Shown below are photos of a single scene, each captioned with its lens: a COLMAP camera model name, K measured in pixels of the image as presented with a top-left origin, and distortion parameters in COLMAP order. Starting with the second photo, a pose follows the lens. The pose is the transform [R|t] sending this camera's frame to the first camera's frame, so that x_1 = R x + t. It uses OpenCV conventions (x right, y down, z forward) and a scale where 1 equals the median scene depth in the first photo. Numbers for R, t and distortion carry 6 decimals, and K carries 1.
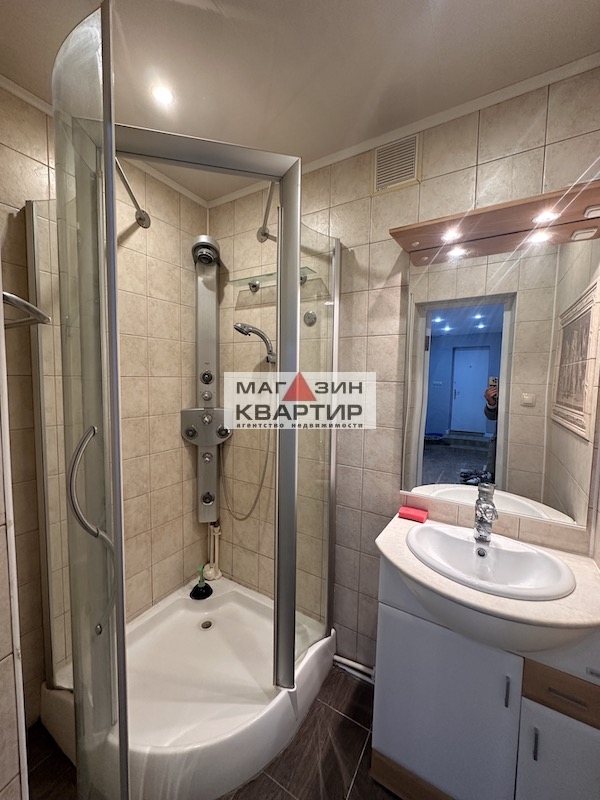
lens RADIAL K [[317.1, 0, 300.0], [0, 317.1, 400.0], [0, 0, 1]] dist [-0.001933, -0.000250]
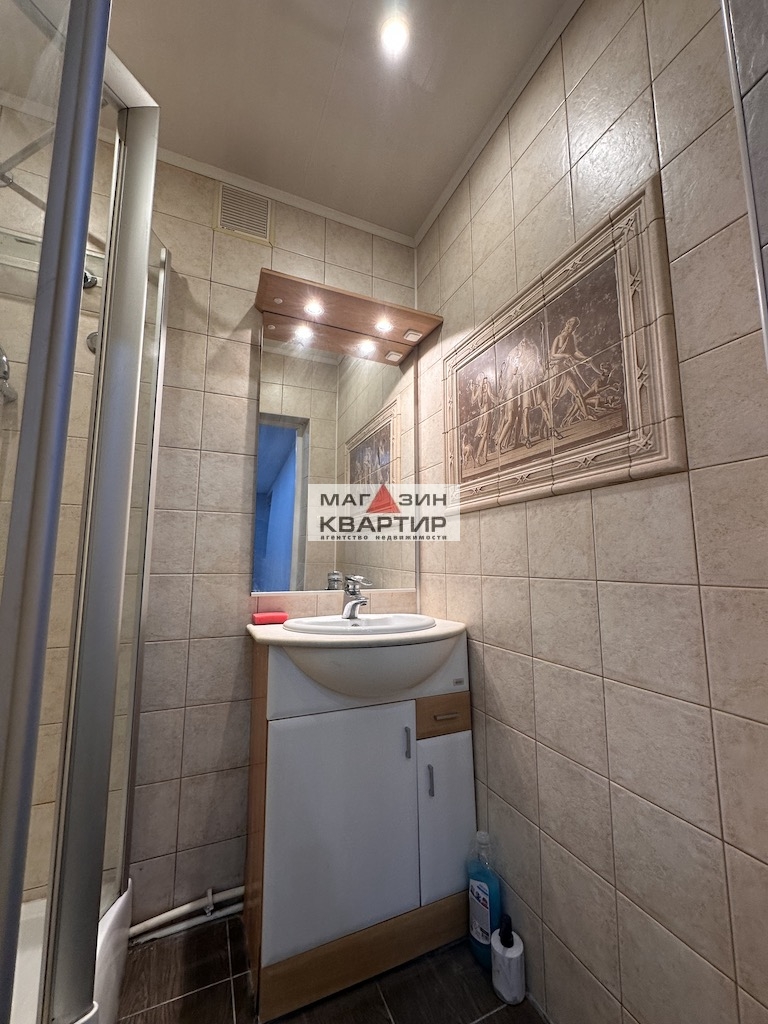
lens RADIAL K [[407.0, 0, 383.4], [0, 407.0, 512.0], [0, 0, 1]] dist [-0.002154, 0.000176]
pose [[0.573670, 0.086007, 0.814558, -0.281560], [0.067786, 0.986075, -0.151857, 0.235010], [-0.816277, 0.142331, 0.559852, 0.146449]]
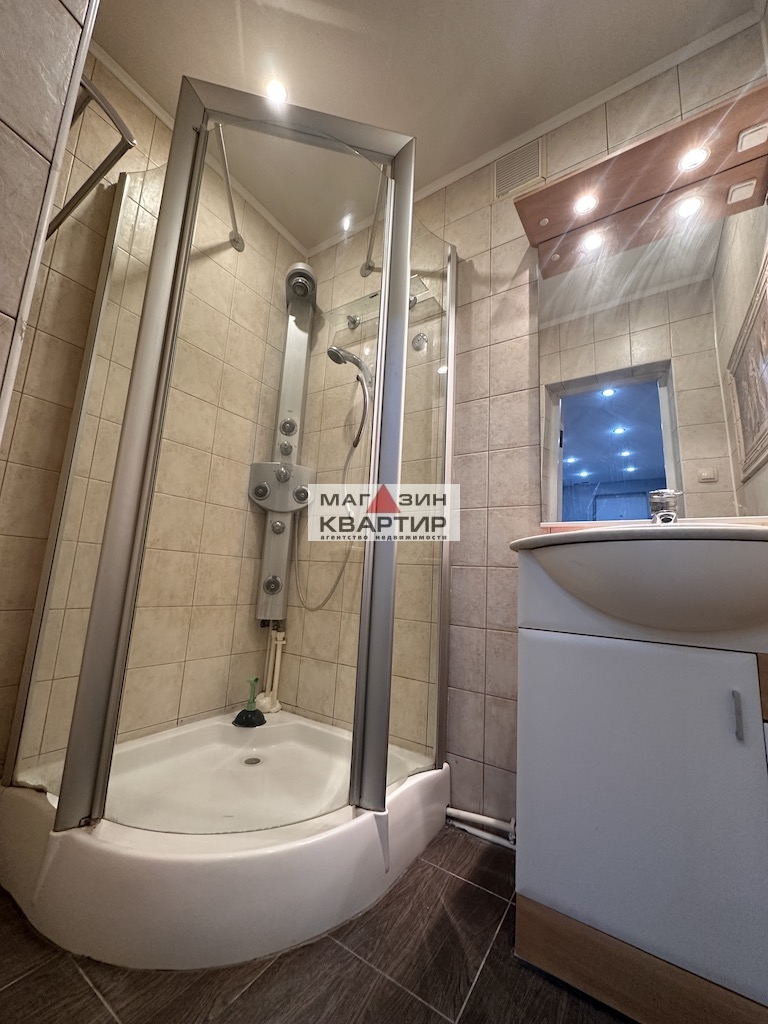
lens RADIAL K [[407.0, 0, 383.4], [0, 407.0, 512.0], [0, 0, 1]] dist [-0.002154, 0.000176]
pose [[0.998737, 0.032066, -0.038669, -0.007479], [-0.040360, 0.970527, -0.237591, 0.441750], [0.029910, 0.238852, 0.970595, 0.070740]]
